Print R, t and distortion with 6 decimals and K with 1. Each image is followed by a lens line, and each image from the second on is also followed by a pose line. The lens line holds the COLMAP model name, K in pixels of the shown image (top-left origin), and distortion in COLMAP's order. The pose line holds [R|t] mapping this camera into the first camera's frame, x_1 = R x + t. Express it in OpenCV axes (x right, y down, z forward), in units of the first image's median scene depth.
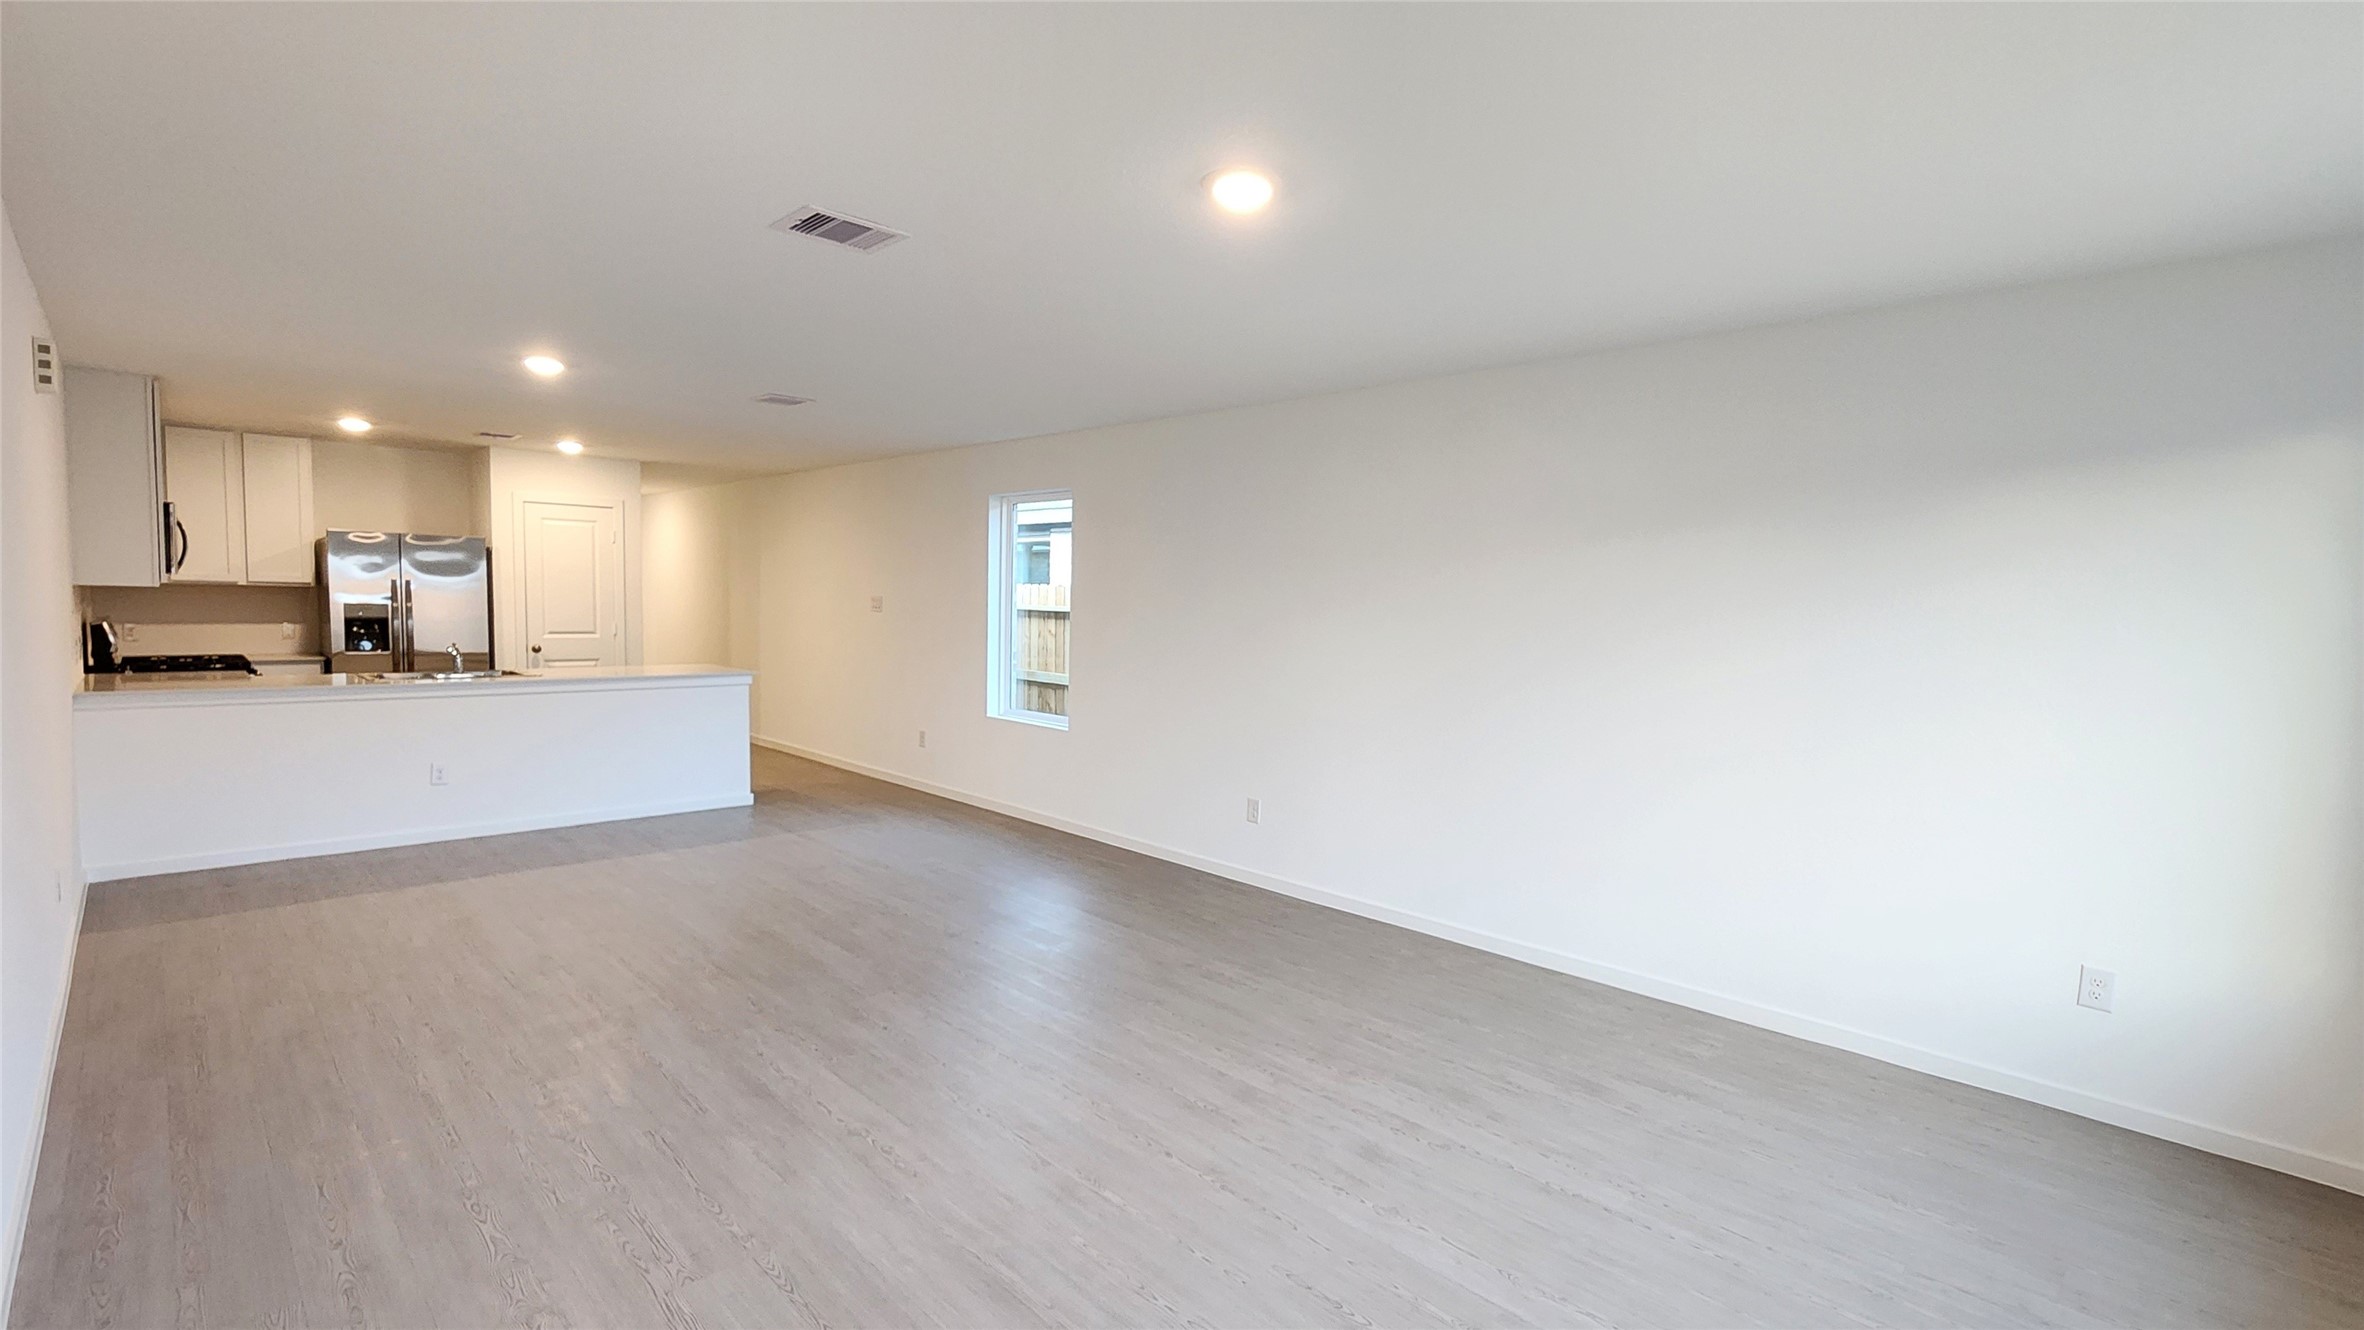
lens RADIAL K [[1061.0, 0, 1197.1], [0, 1061.0, 671.0], [0, 0, 1]] dist [0.000300, 0.000078]
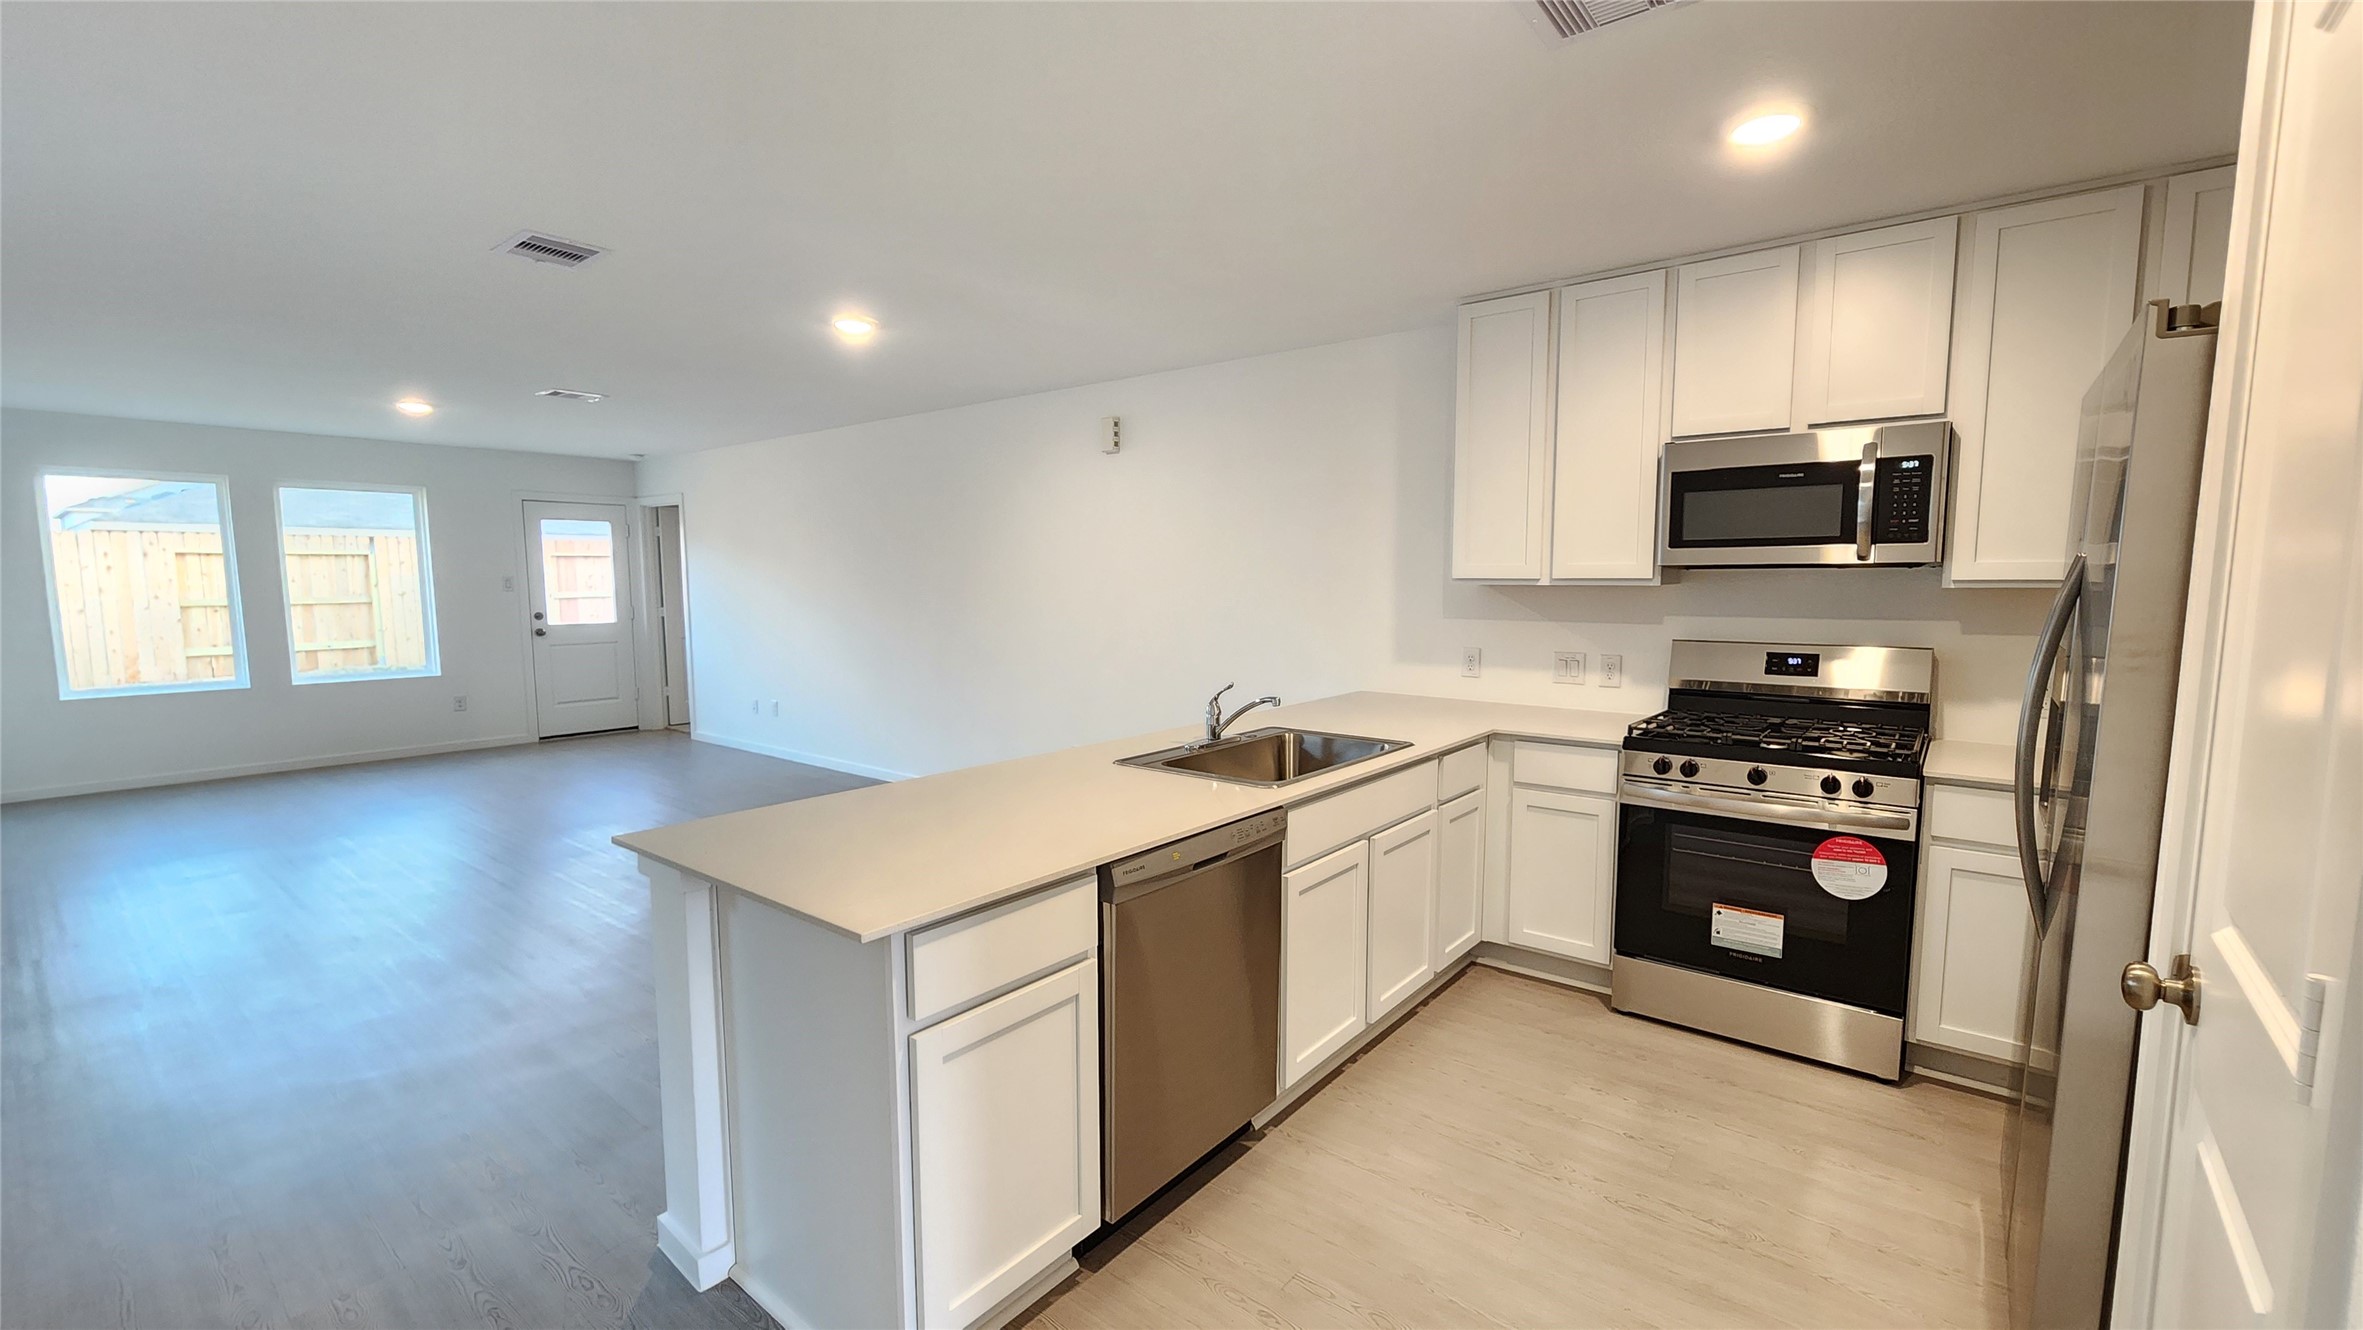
lens RADIAL K [[966.9, 0, 1193.4], [0, 966.9, 673.0], [0, 0, 1]] dist [-0.001283, 0.000085]
pose [[-0.991810, -0.010473, -0.127294, -0.521122], [-0.031452, 0.985969, 0.163938, -0.092047], [0.123791, 0.166599, -0.978223, 1.230780]]
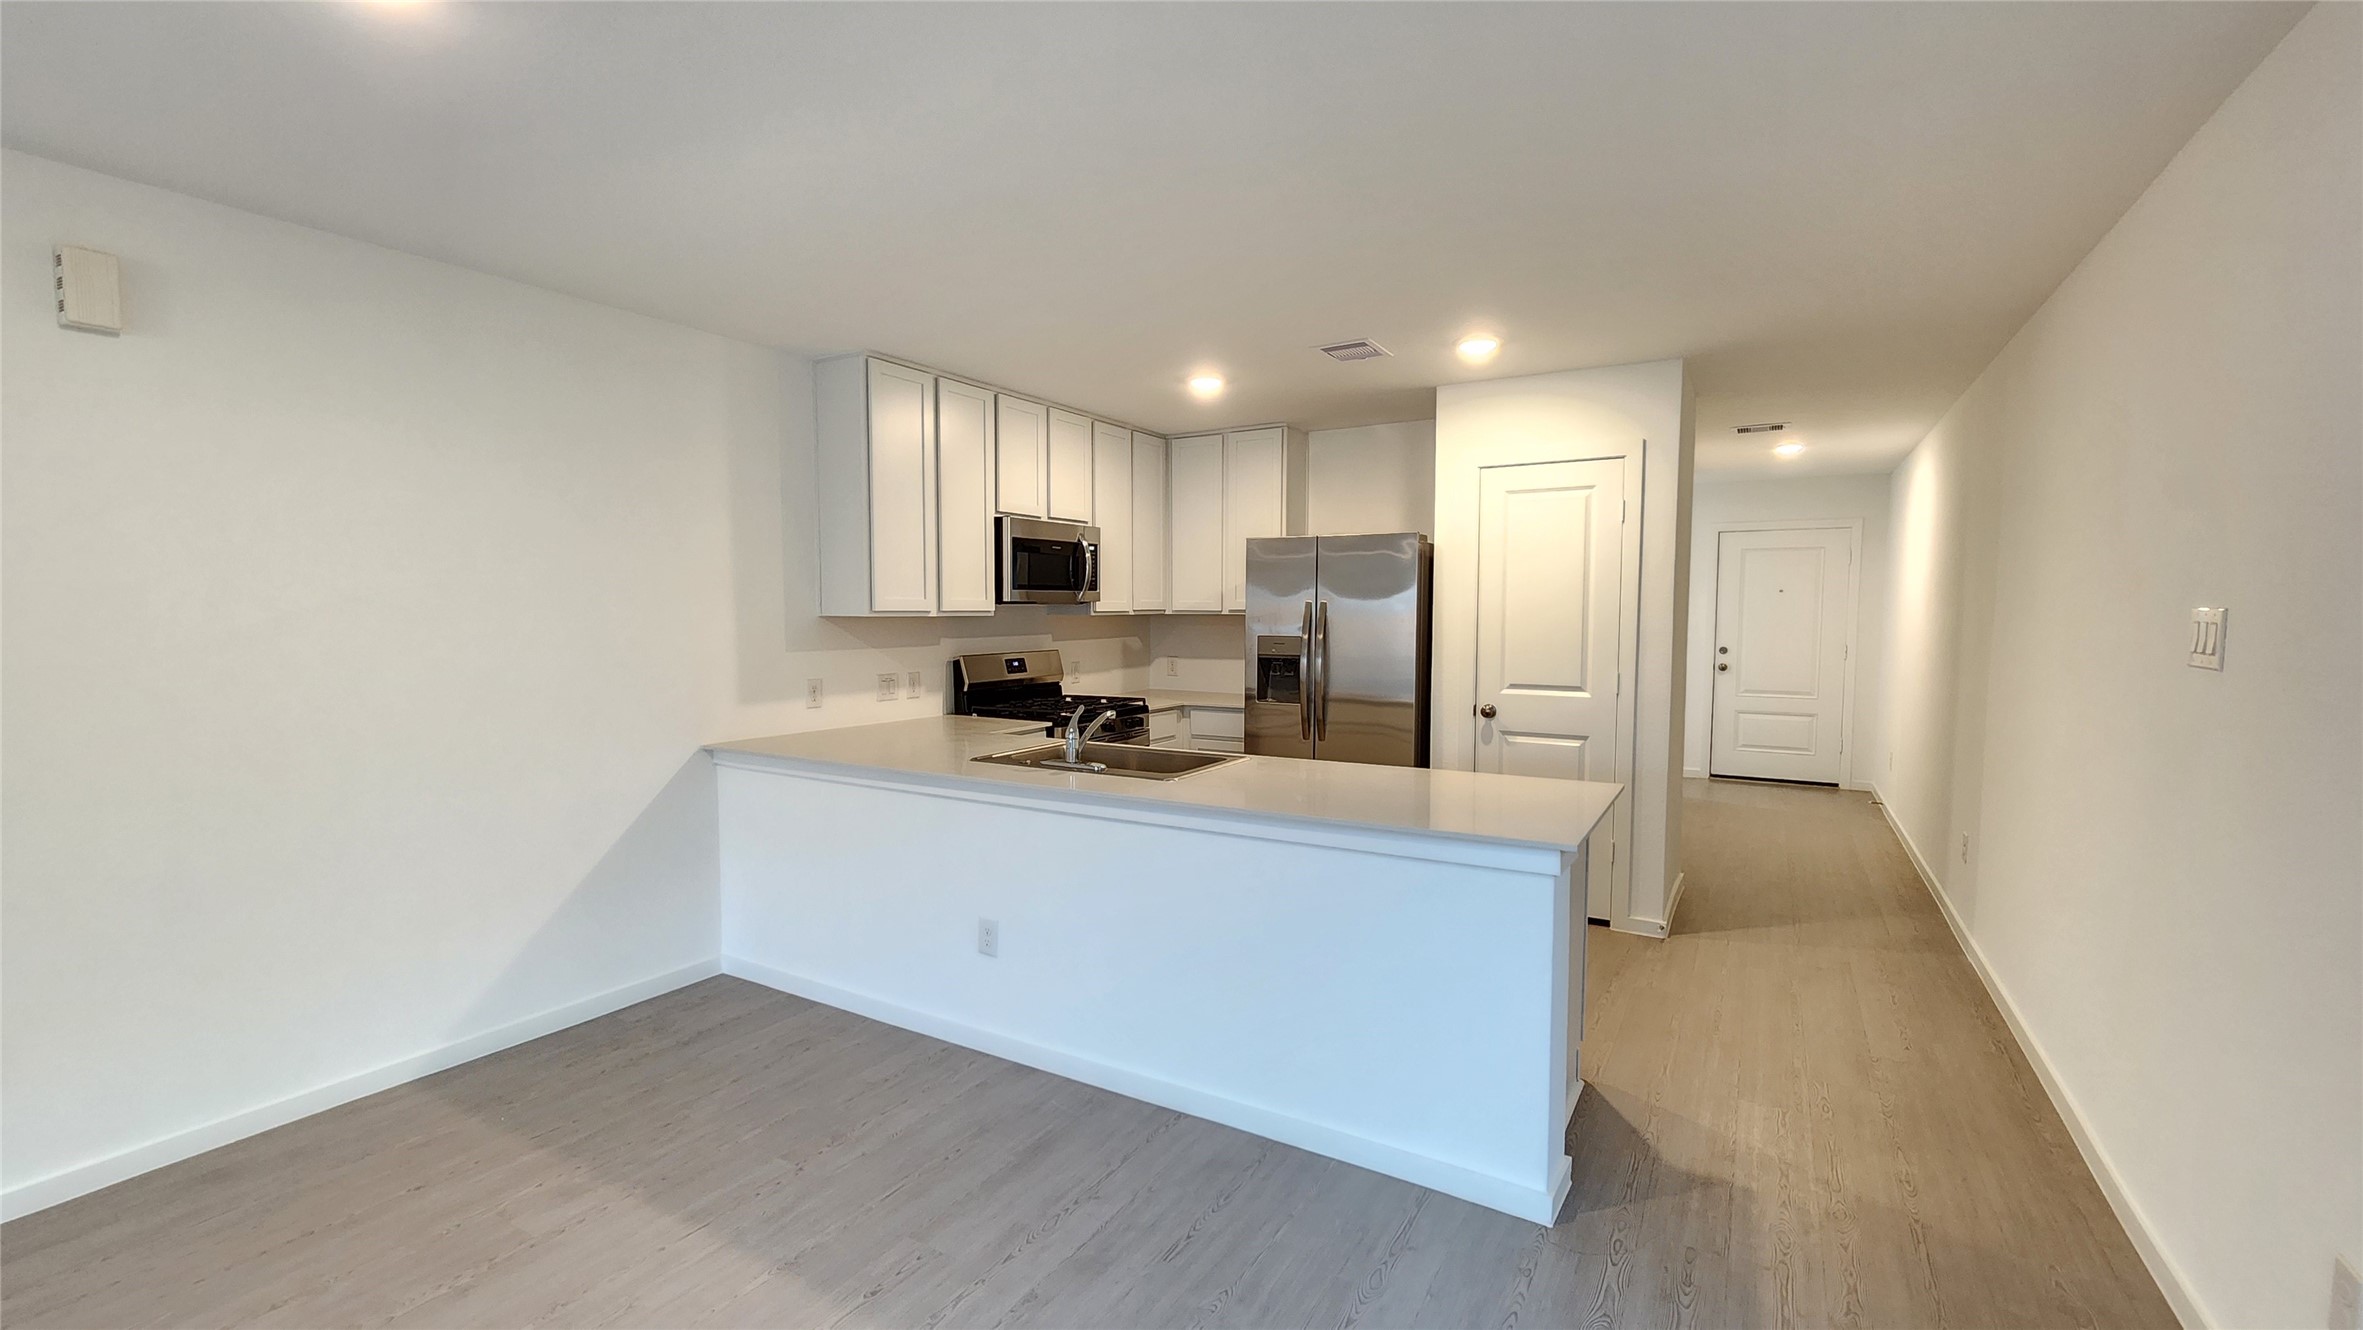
lens RADIAL K [[977.8, 0, 1192.2], [0, 977.8, 673.1], [0, 0, 1]] dist [0.000774, 0.000310]
pose [[0.259879, 0.037716, -0.964904, -0.148189], [-0.060398, 0.997915, 0.022740, -0.050318], [0.963750, 0.052369, 0.261615, 0.771268]]
